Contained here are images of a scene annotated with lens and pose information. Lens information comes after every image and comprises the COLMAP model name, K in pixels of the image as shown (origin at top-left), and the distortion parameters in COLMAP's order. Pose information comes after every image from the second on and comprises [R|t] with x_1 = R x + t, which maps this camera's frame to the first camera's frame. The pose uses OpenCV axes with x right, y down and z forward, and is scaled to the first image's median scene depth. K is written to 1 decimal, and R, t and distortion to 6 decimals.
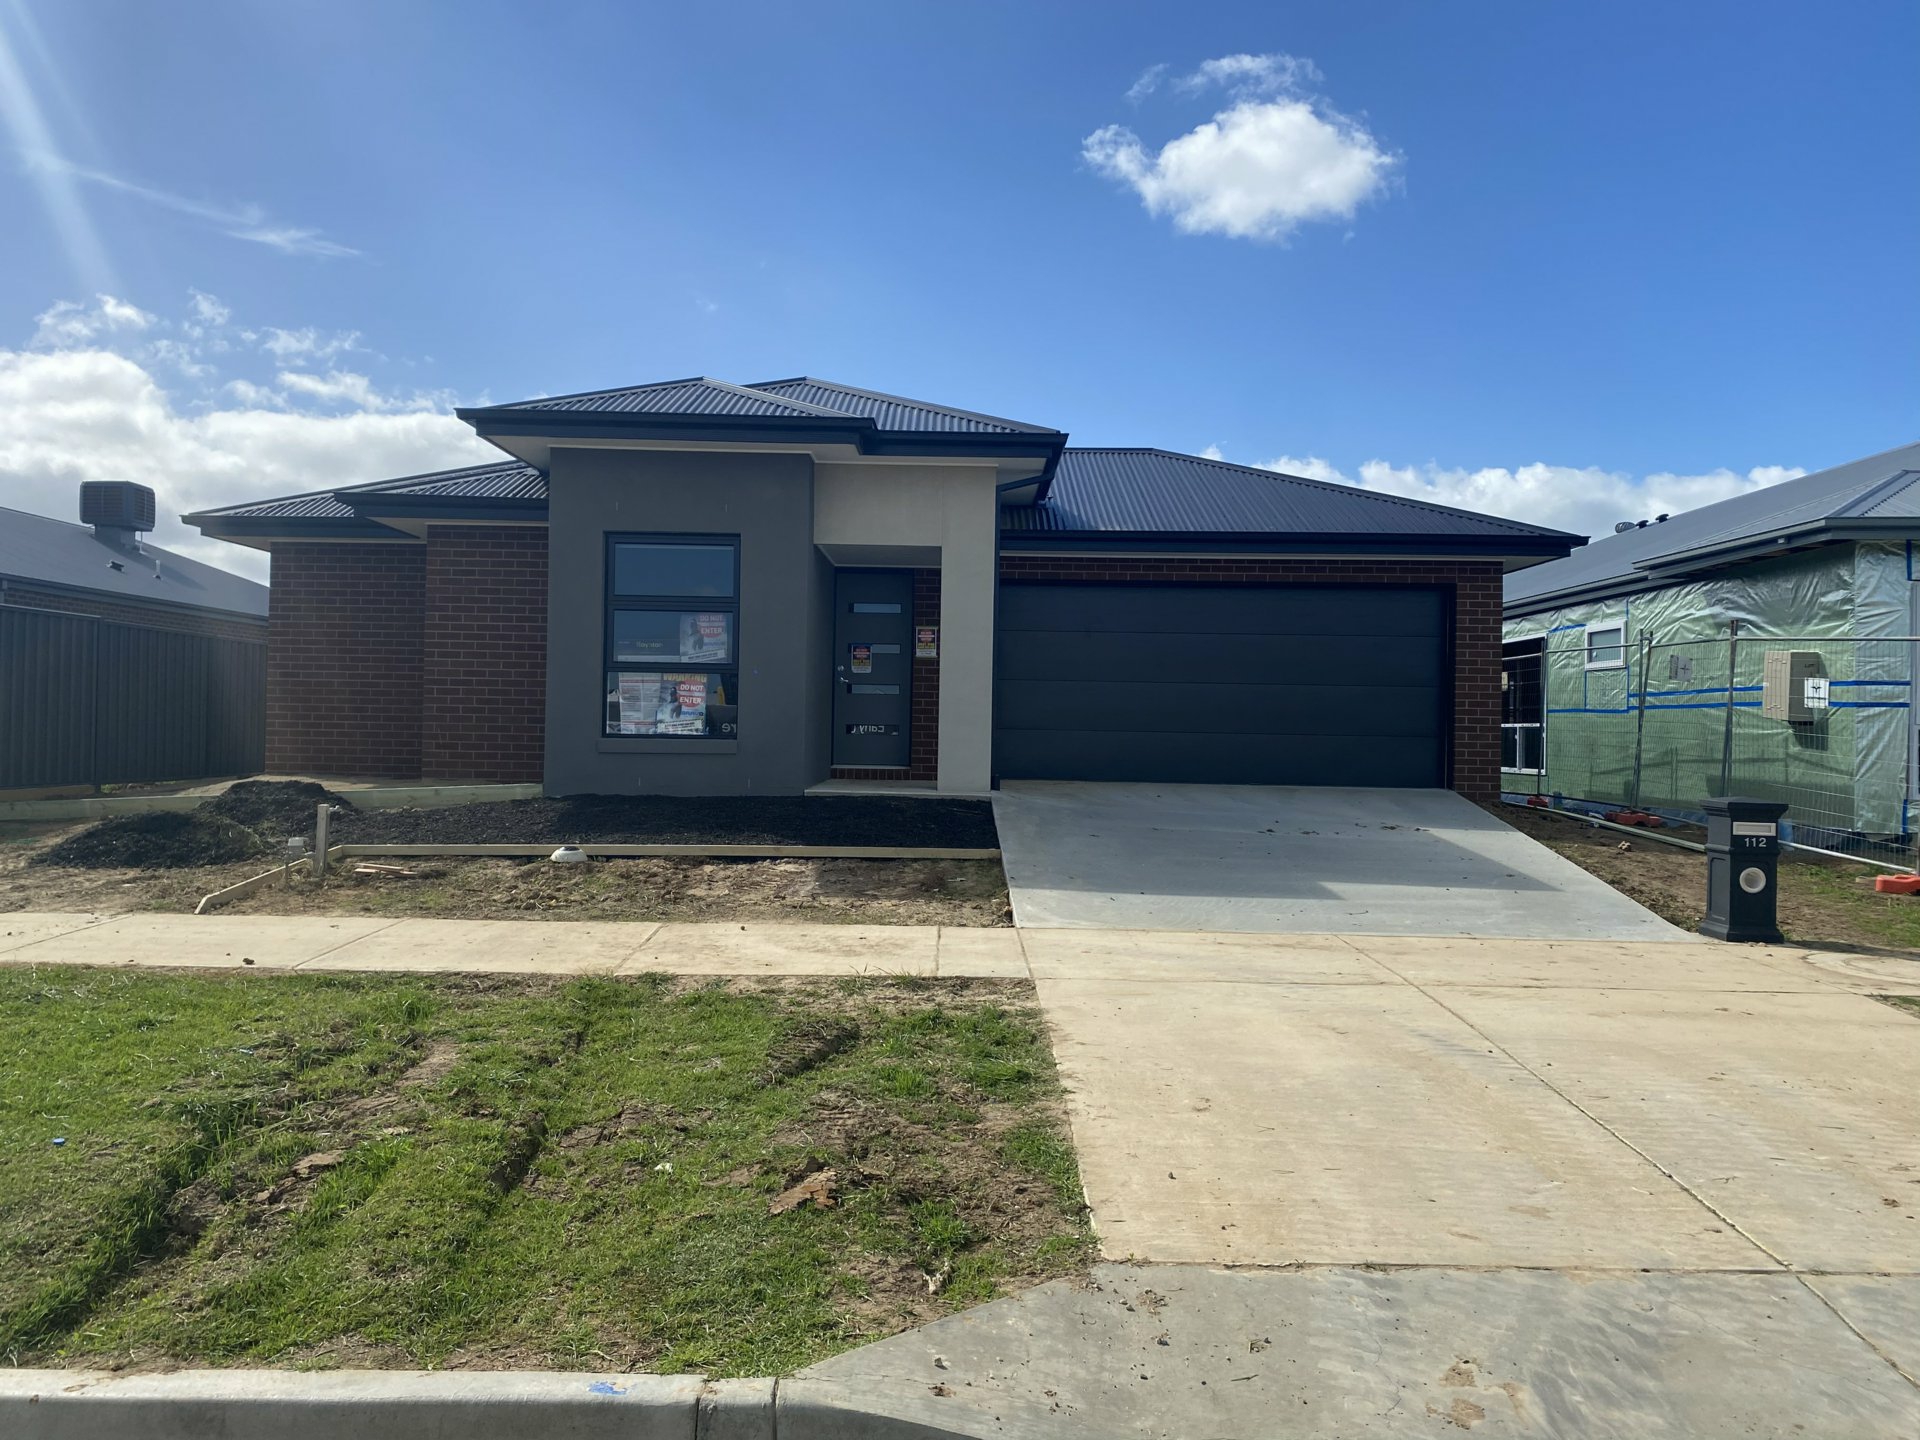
lens RADIAL K [[1424.9, 0, 956.5], [0, 1424.9, 705.3], [0, 0, 1]] dist [0.064416, -0.087522]
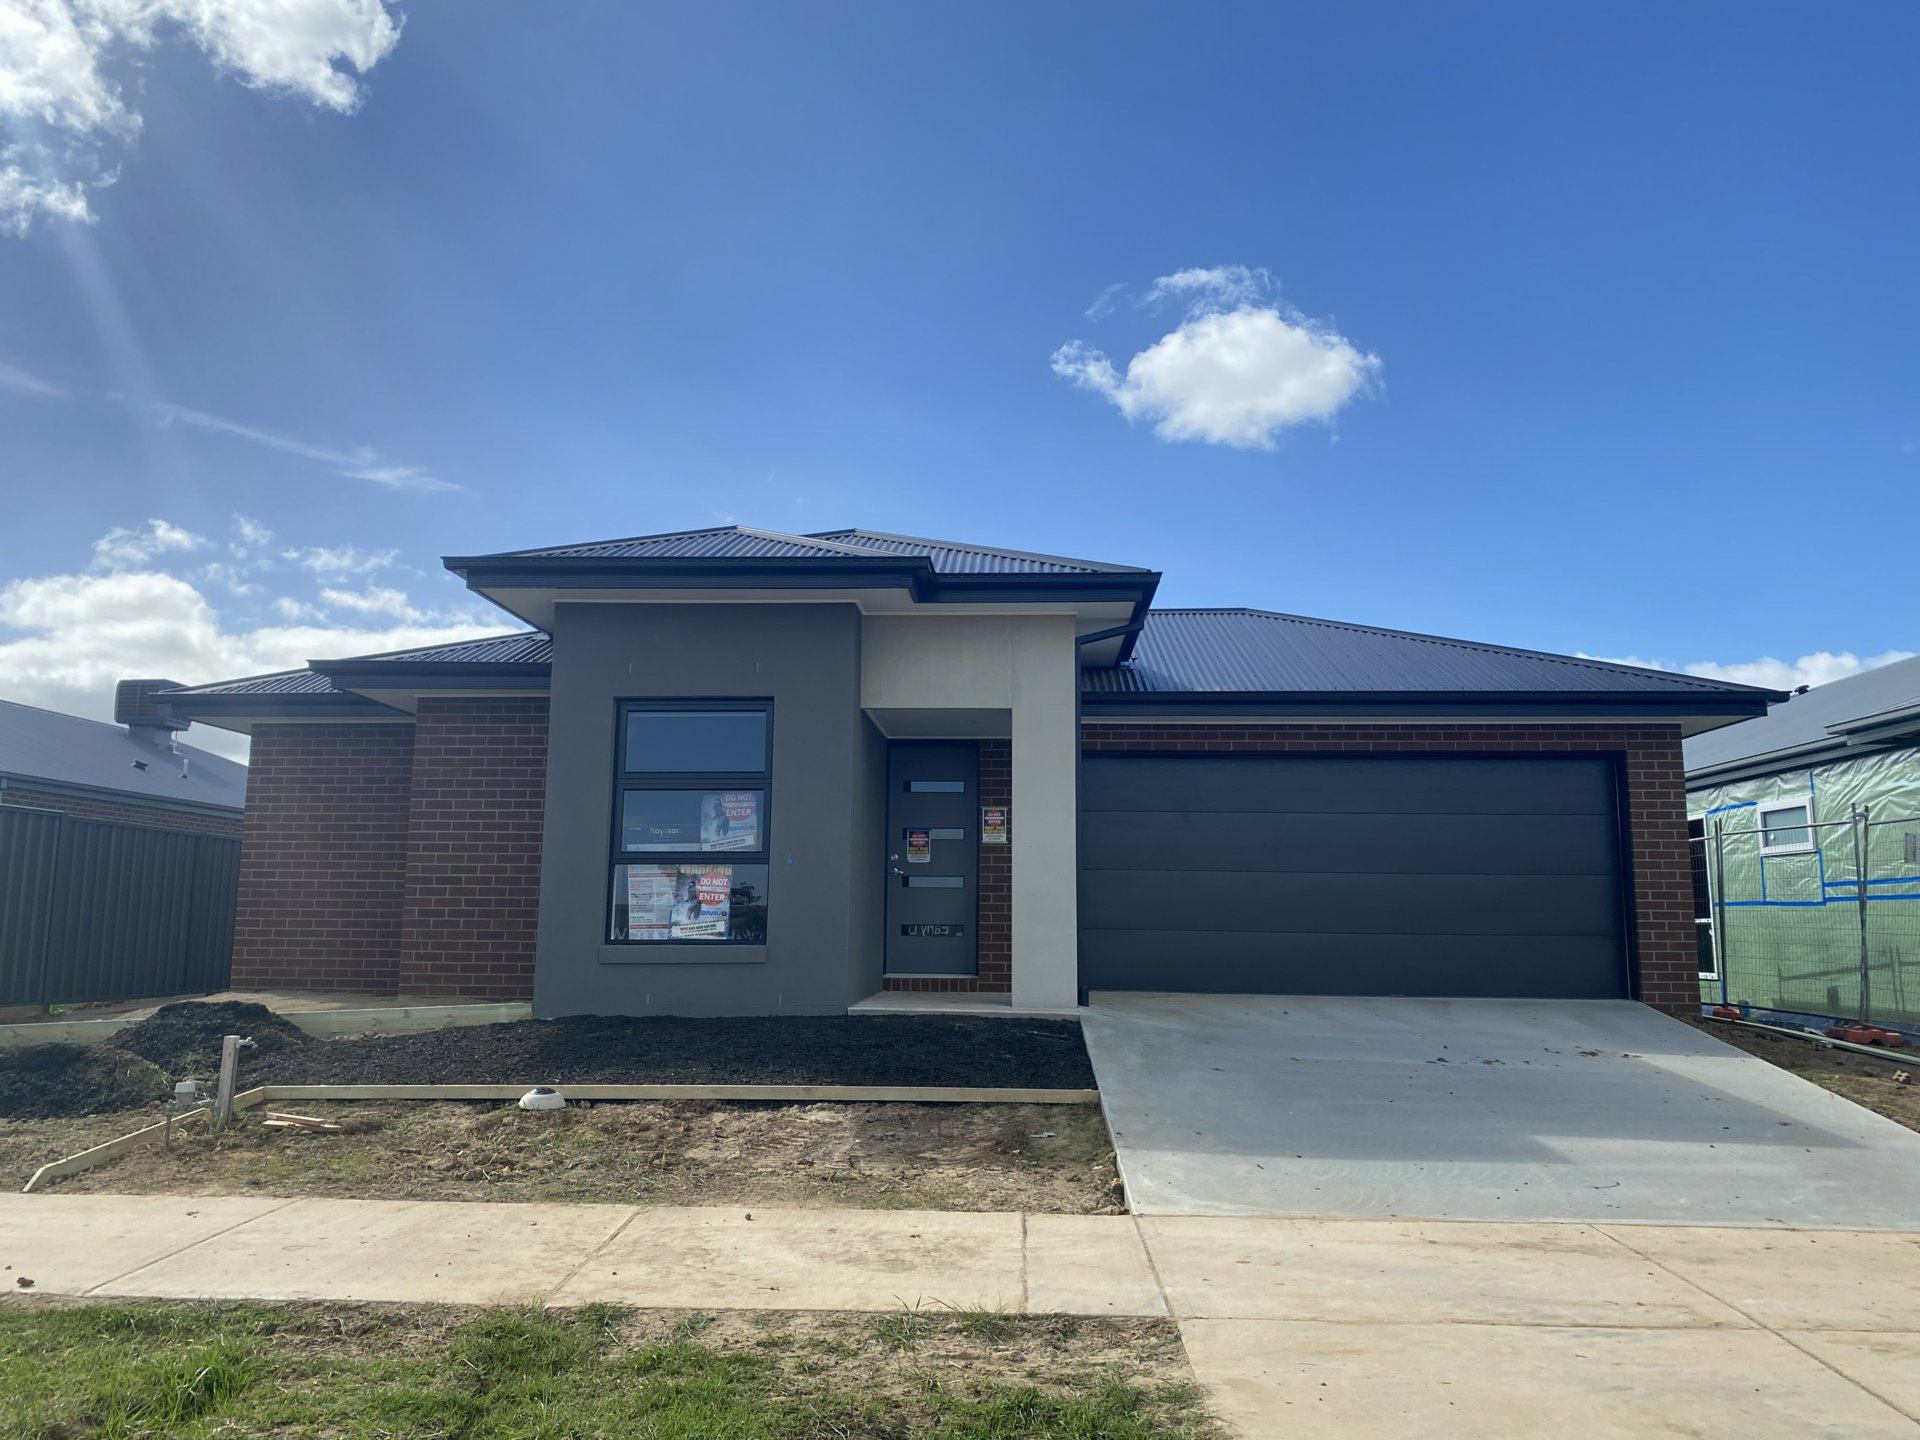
lens RADIAL K [[1424.9, 0, 956.5], [0, 1424.9, 705.3], [0, 0, 1]] dist [0.064416, -0.087522]
pose [[0.998946, -0.015532, -0.043199, -0.007839], [0.009391, 0.990261, -0.138903, 0.002755], [0.044935, 0.138351, 0.989363, 0.187371]]
